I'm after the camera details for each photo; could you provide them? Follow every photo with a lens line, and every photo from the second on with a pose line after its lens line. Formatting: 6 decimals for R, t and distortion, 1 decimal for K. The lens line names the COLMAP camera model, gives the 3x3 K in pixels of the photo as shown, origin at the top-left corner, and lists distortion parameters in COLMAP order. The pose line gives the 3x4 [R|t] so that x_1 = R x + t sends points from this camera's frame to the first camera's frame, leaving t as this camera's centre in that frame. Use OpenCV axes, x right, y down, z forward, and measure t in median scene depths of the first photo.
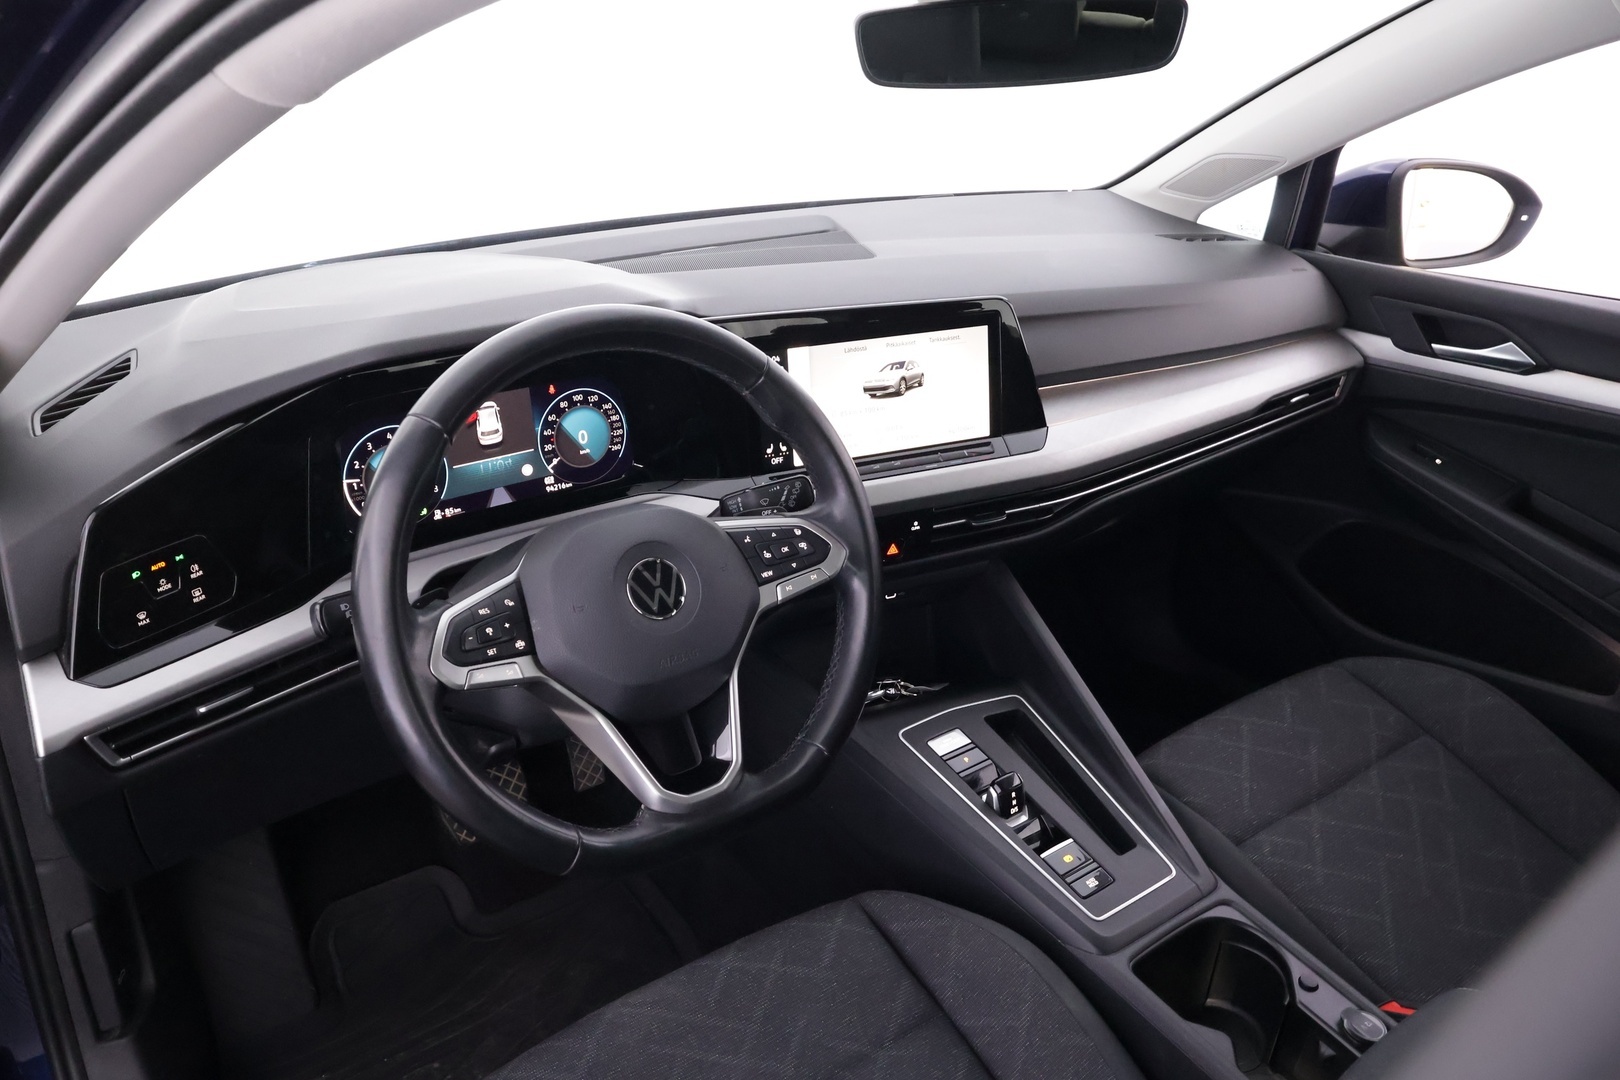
lens RADIAL K [[1279.7, 0, 815.8], [0, 1279.7, 538.0], [0, 0, 1]] dist [0.056126, -0.143972]
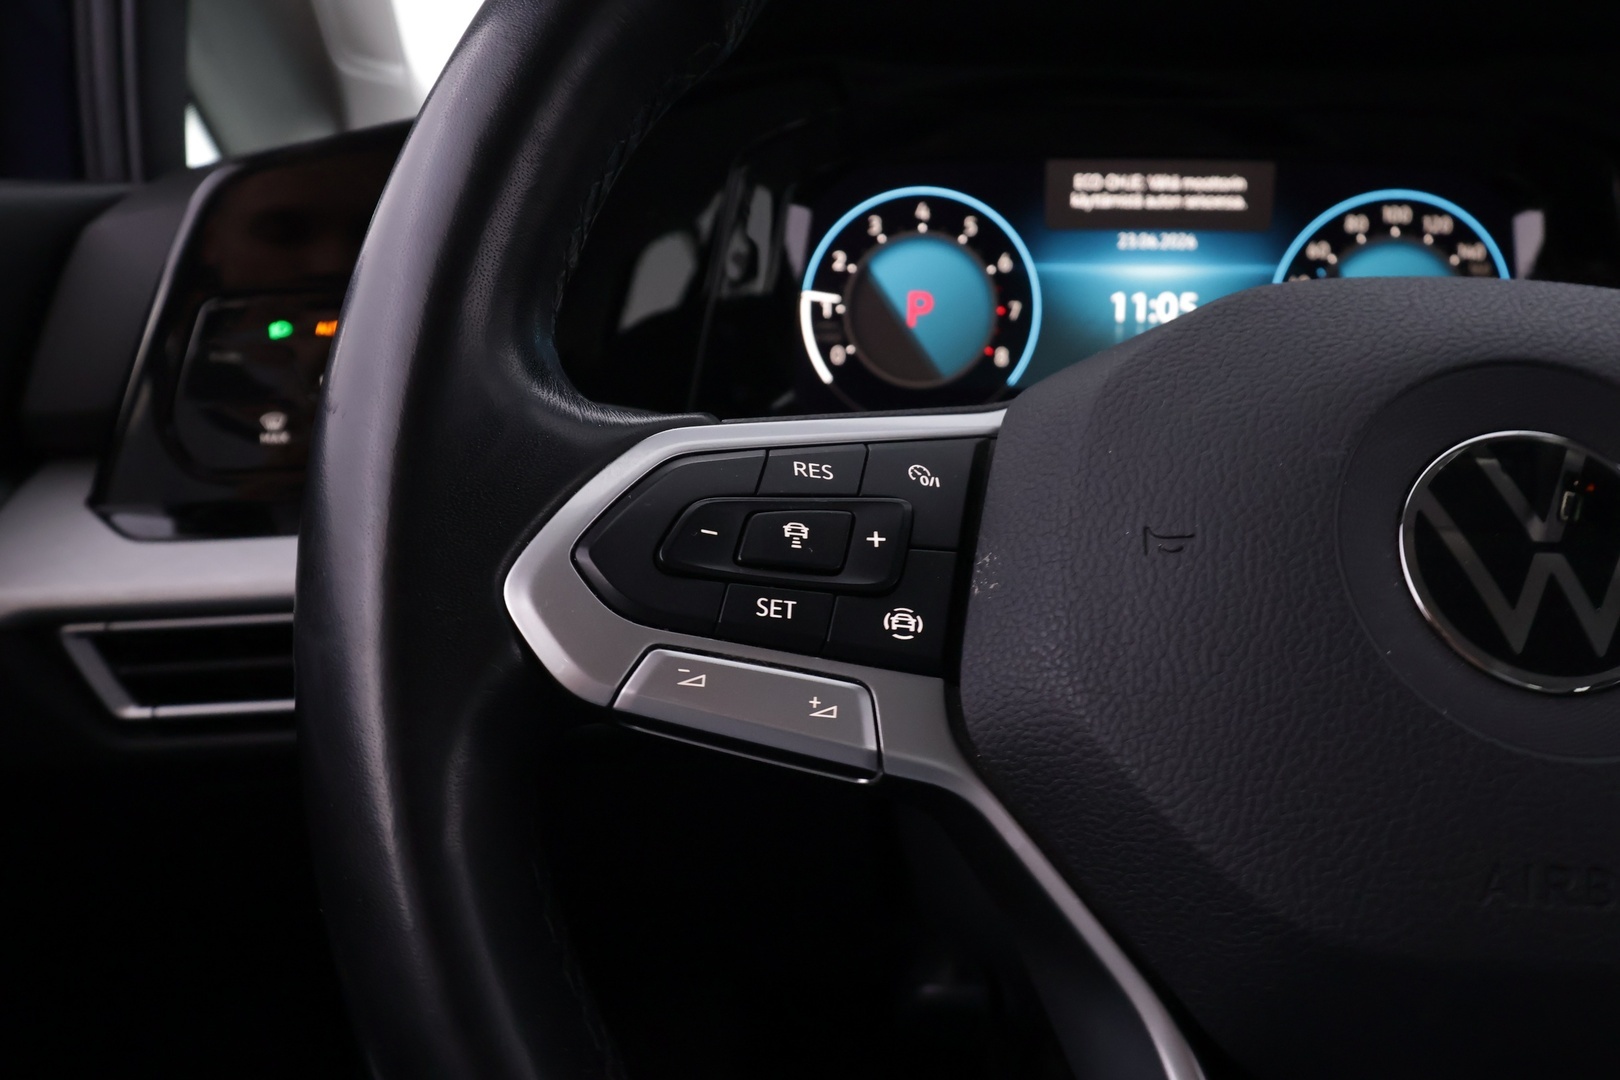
lens RADIAL K [[1279.7, 0, 815.8], [0, 1279.7, 538.0], [0, 0, 1]] dist [0.056126, -0.143972]
pose [[0.786808, 0.152834, -0.597976, -0.072771], [-0.255791, 0.962480, -0.090571, 0.072805], [0.561698, 0.224219, 0.796380, 0.605110]]
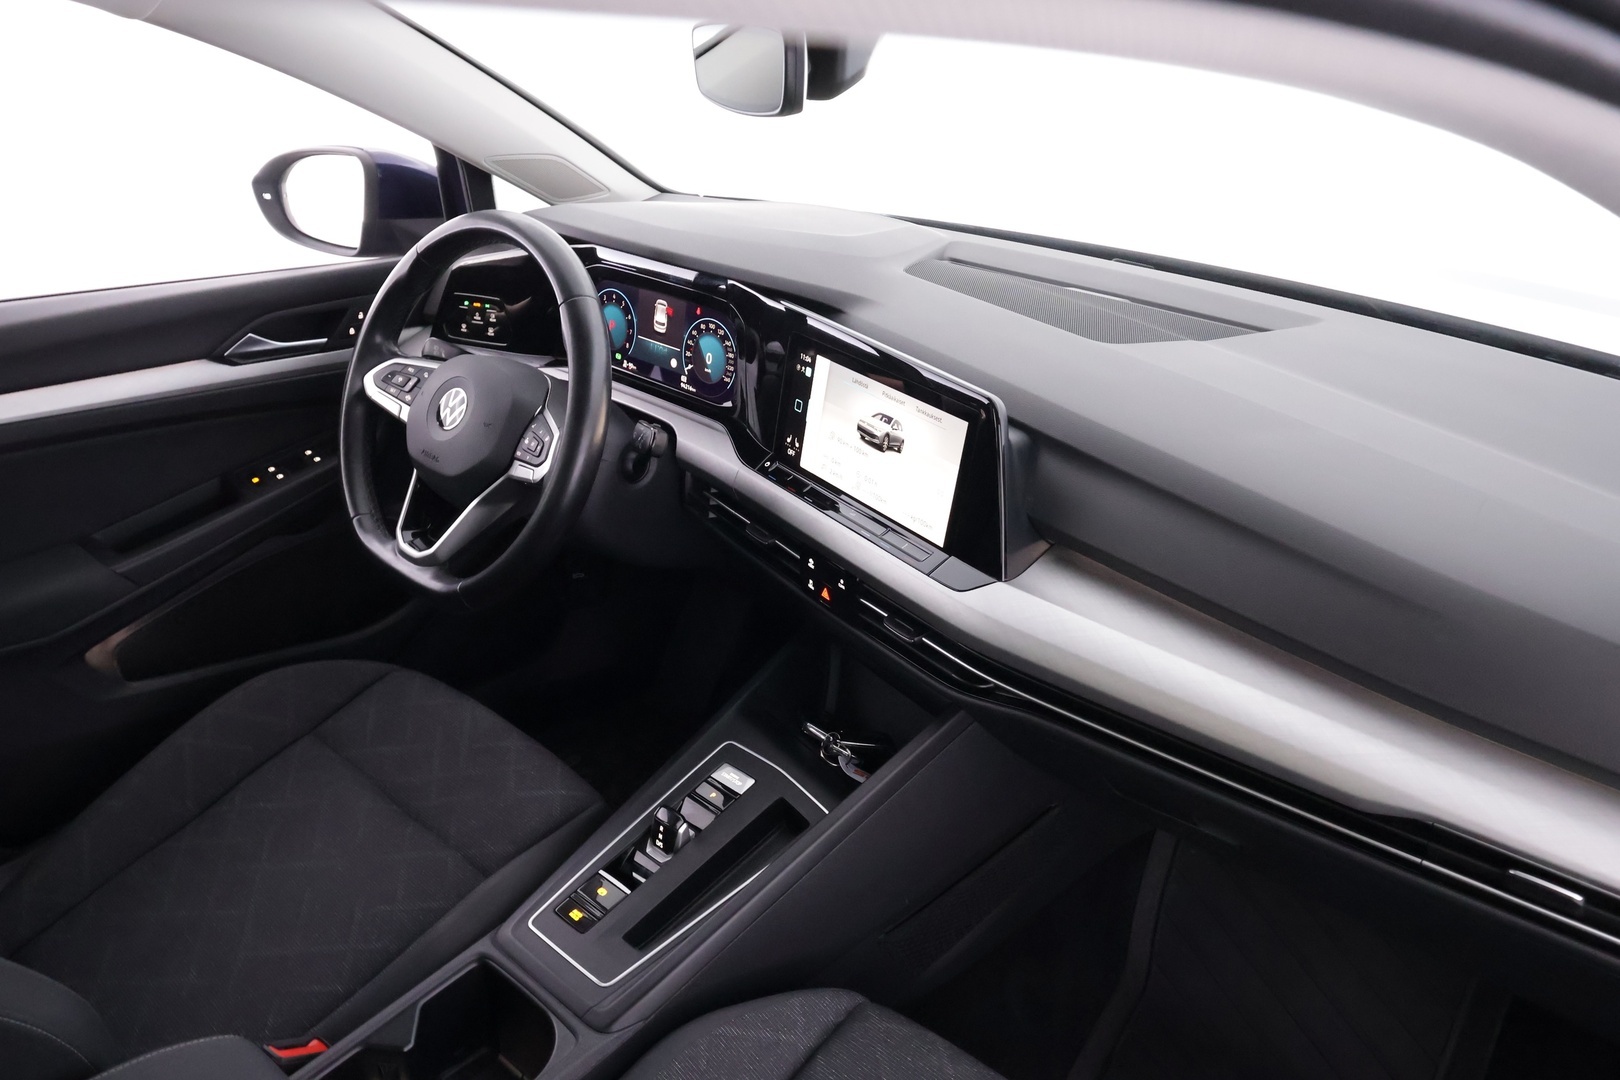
lens RADIAL K [[1279.7, 0, 815.8], [0, 1279.7, 538.0], [0, 0, 1]] dist [0.056126, -0.143972]
pose [[0.159129, 0.411520, -0.897402, 1.032607], [-0.427865, 0.847930, 0.312963, -0.369653], [0.889724, 0.334165, 0.311005, 0.783324]]
